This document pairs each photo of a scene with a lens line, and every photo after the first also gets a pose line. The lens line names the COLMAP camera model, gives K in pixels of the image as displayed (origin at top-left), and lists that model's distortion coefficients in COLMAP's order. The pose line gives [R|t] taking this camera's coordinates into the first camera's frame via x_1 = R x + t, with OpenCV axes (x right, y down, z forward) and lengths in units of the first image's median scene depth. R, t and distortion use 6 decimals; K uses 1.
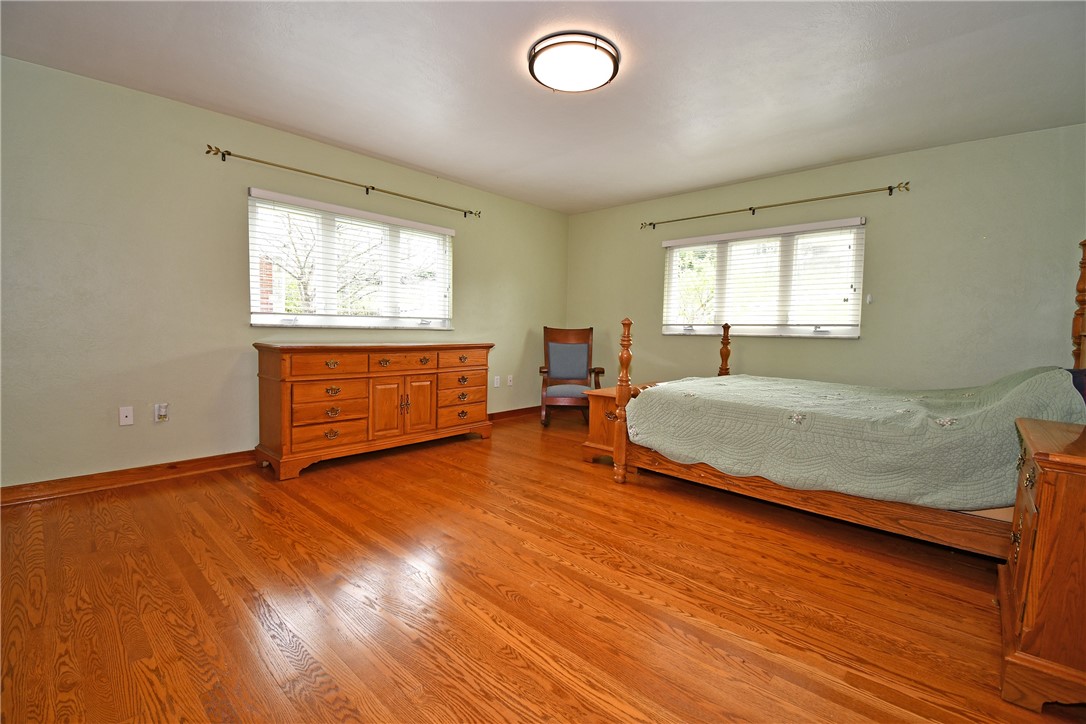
lens RADIAL K [[486.4, 0, 544.3], [0, 486.4, 364.7], [0, 0, 1]] dist [0.010489, -0.004374]
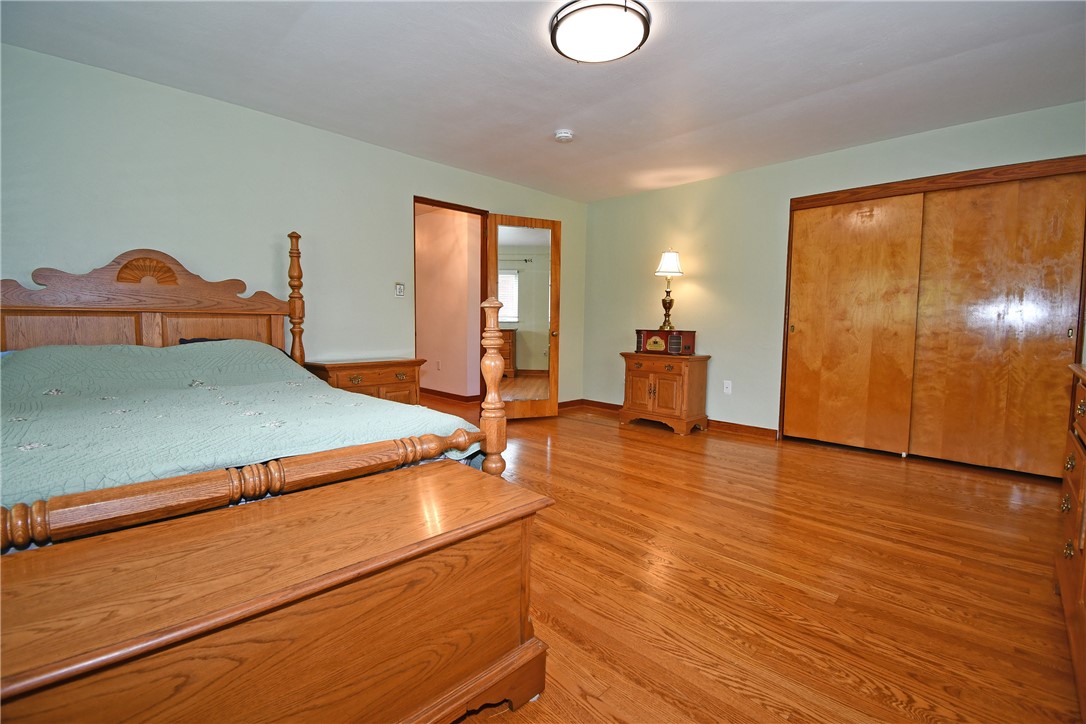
lens RADIAL K [[486.4, 0, 541.4], [0, 486.4, 361.3], [0, 0, 1]] dist [0.010489, -0.004374]
pose [[-0.998888, -0.032229, 0.034419, 0.111746], [-0.026445, 0.987251, 0.156957, -0.139527], [-0.039039, 0.155872, -0.987005, 1.905006]]
